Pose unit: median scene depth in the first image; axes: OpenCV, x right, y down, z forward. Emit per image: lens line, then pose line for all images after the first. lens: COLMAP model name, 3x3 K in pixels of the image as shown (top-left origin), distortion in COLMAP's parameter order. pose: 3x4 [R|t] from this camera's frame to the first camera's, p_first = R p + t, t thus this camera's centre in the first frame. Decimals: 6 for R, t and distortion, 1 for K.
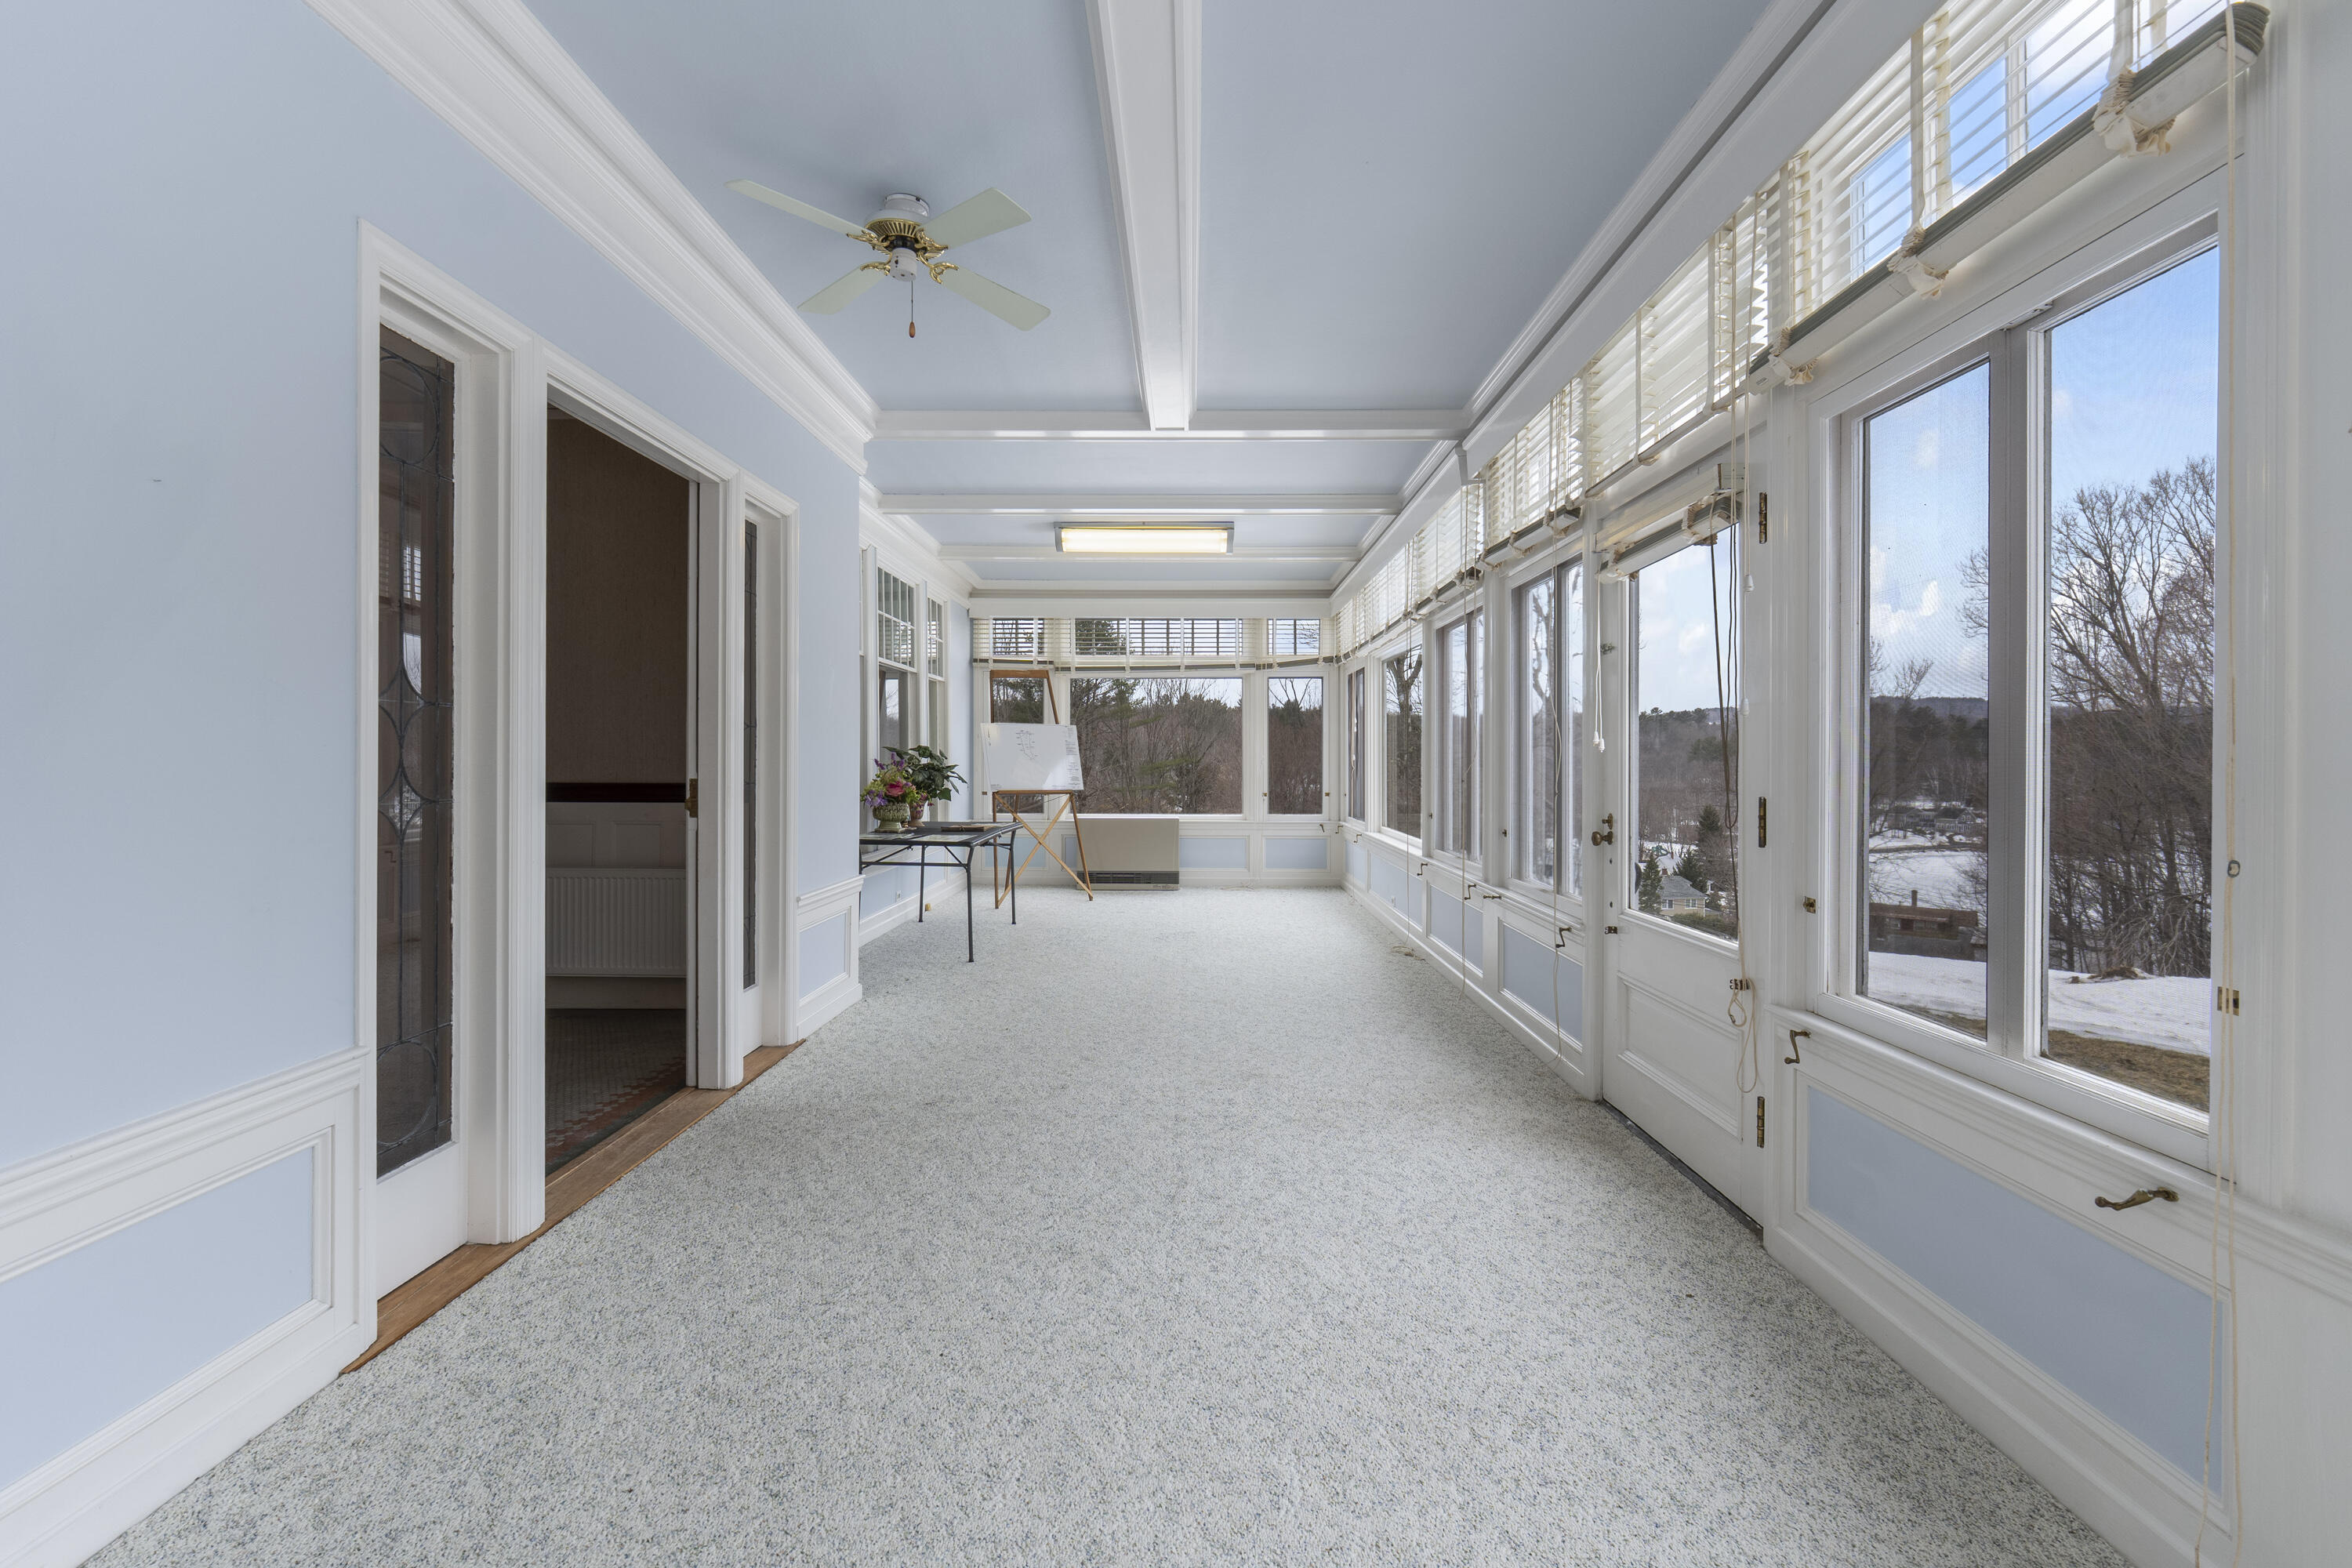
lens RADIAL K [[1082.3, 0, 1170.2], [0, 1082.3, 773.9], [0, 0, 1]] dist [-0.006966, -0.001033]
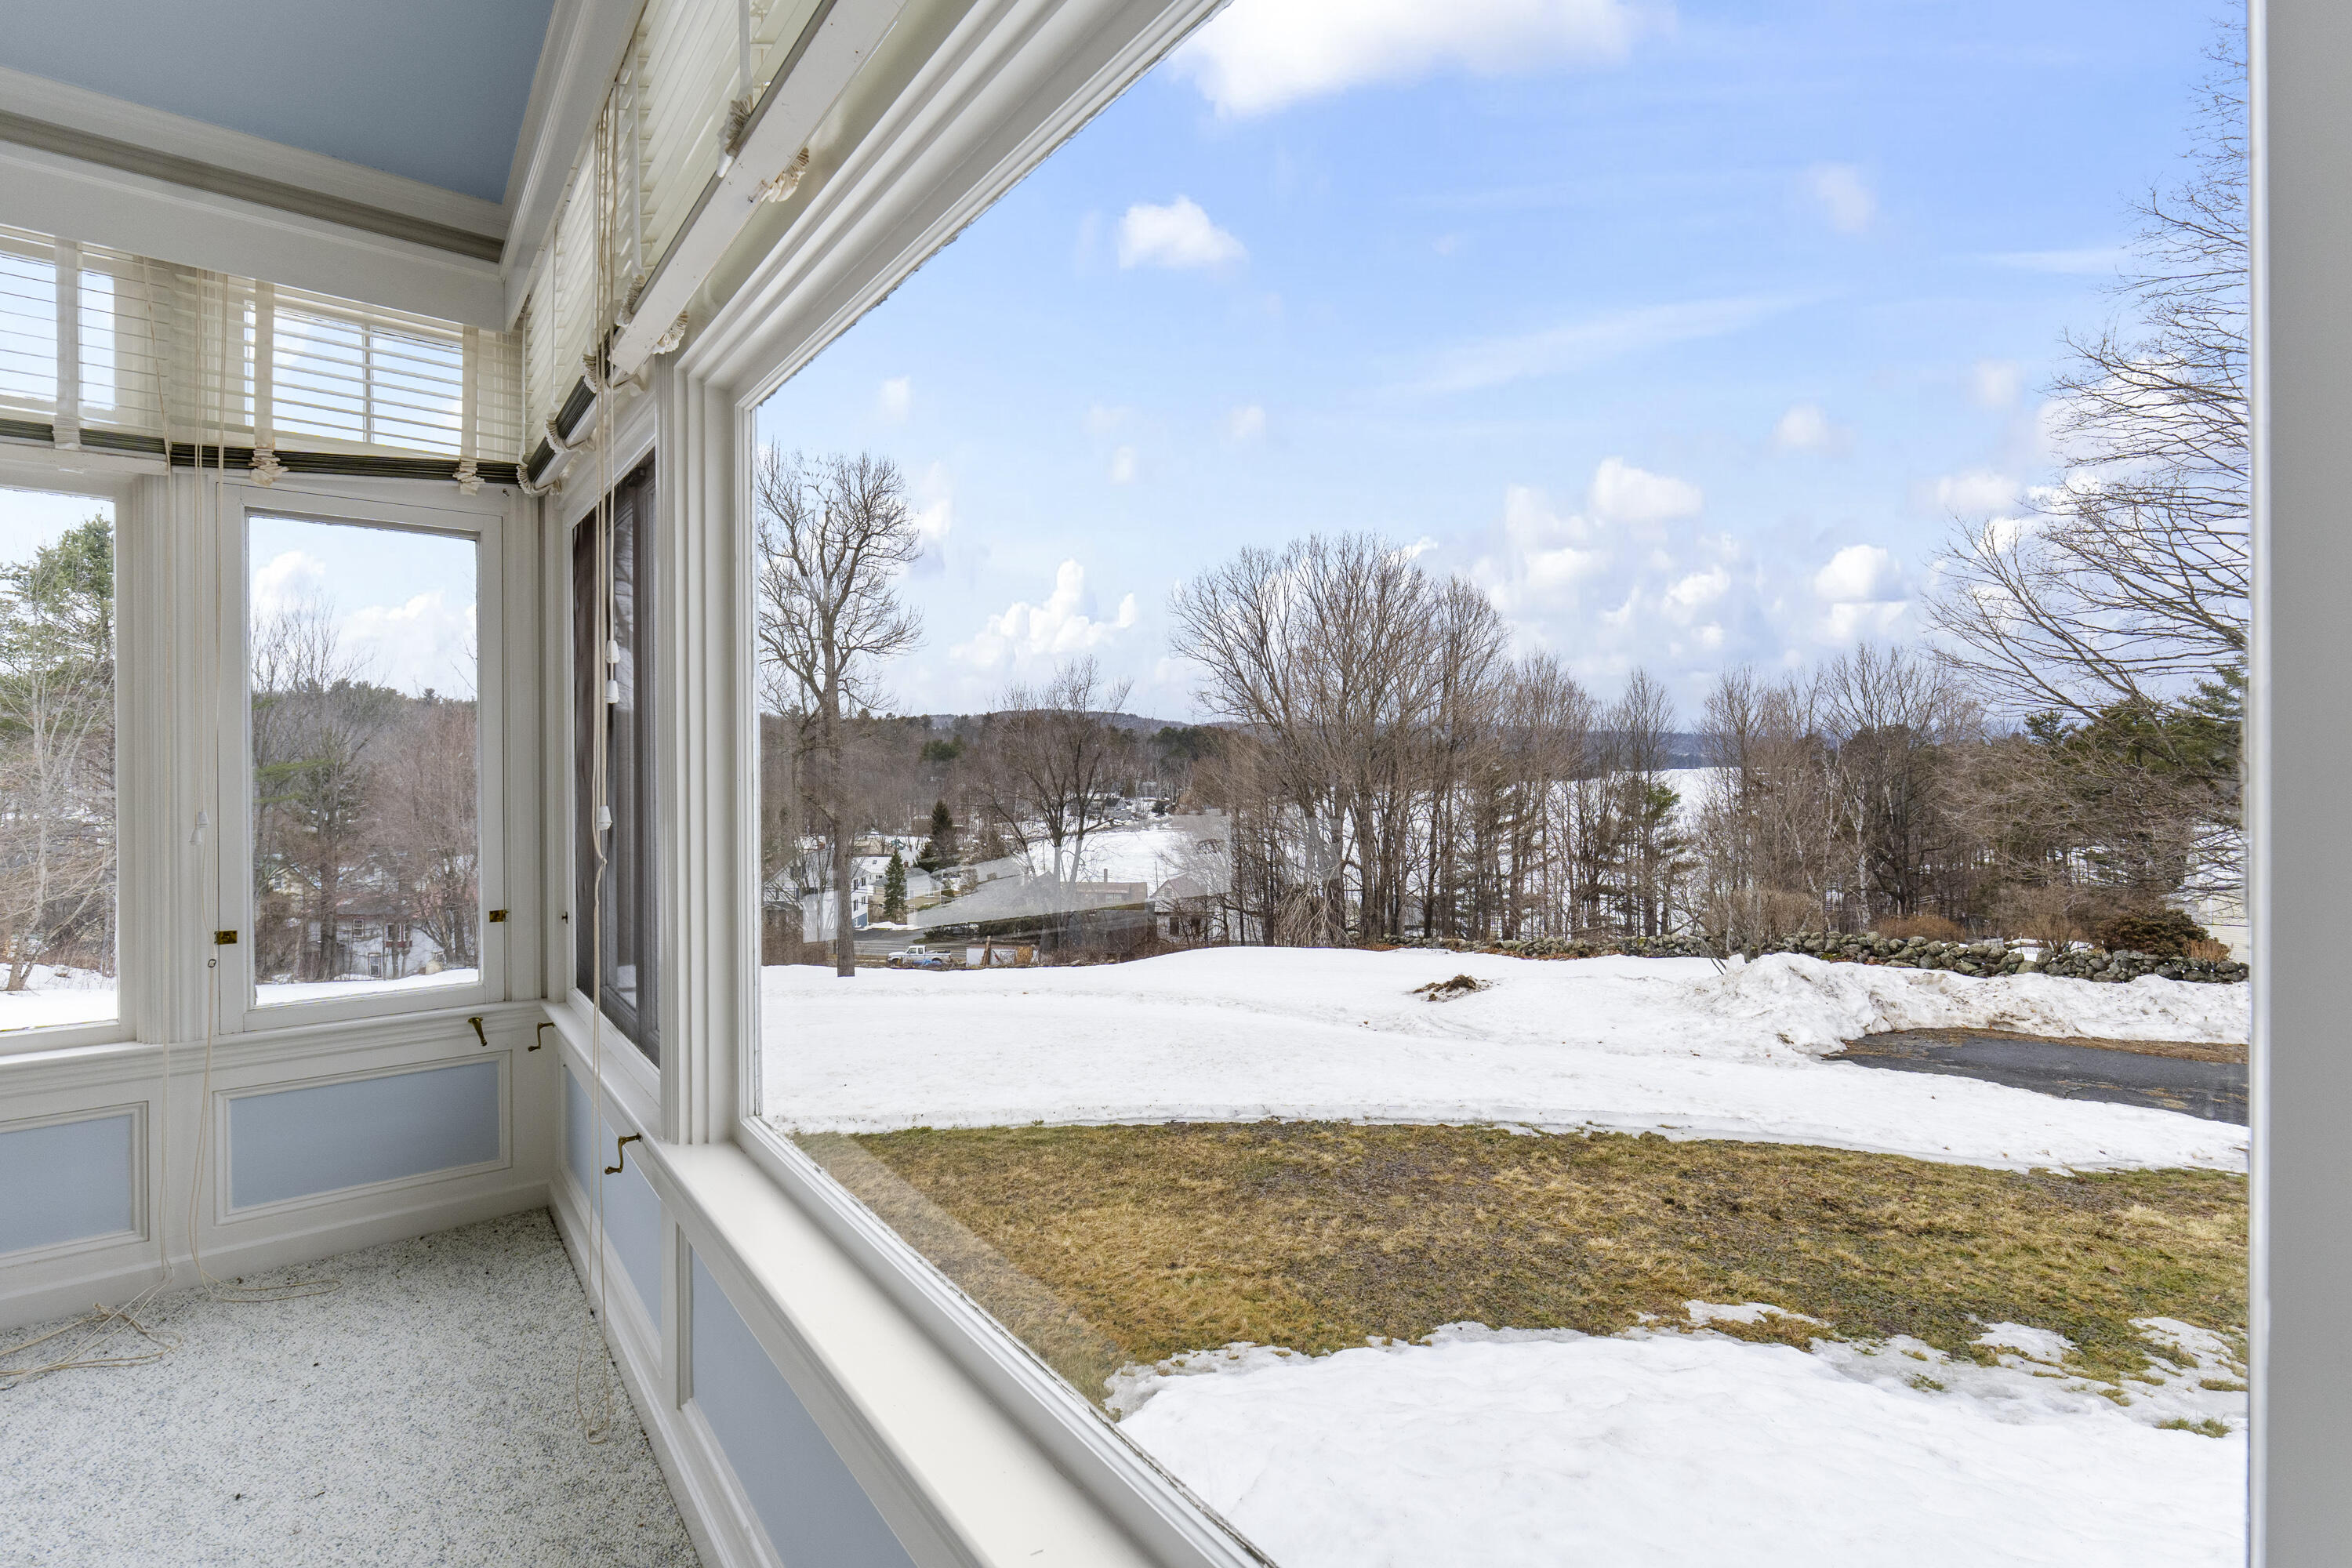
lens RADIAL K [[1041.1, 0, 1163.1], [0, 1041.1, 774.4], [0, 0, 1]] dist [-0.001953, -0.000533]
pose [[0.782752, -0.005984, 0.622305, 0.110272], [0.007080, 0.999975, 0.000710, -0.019543], [-0.622294, 0.003850, 0.782774, 0.652586]]
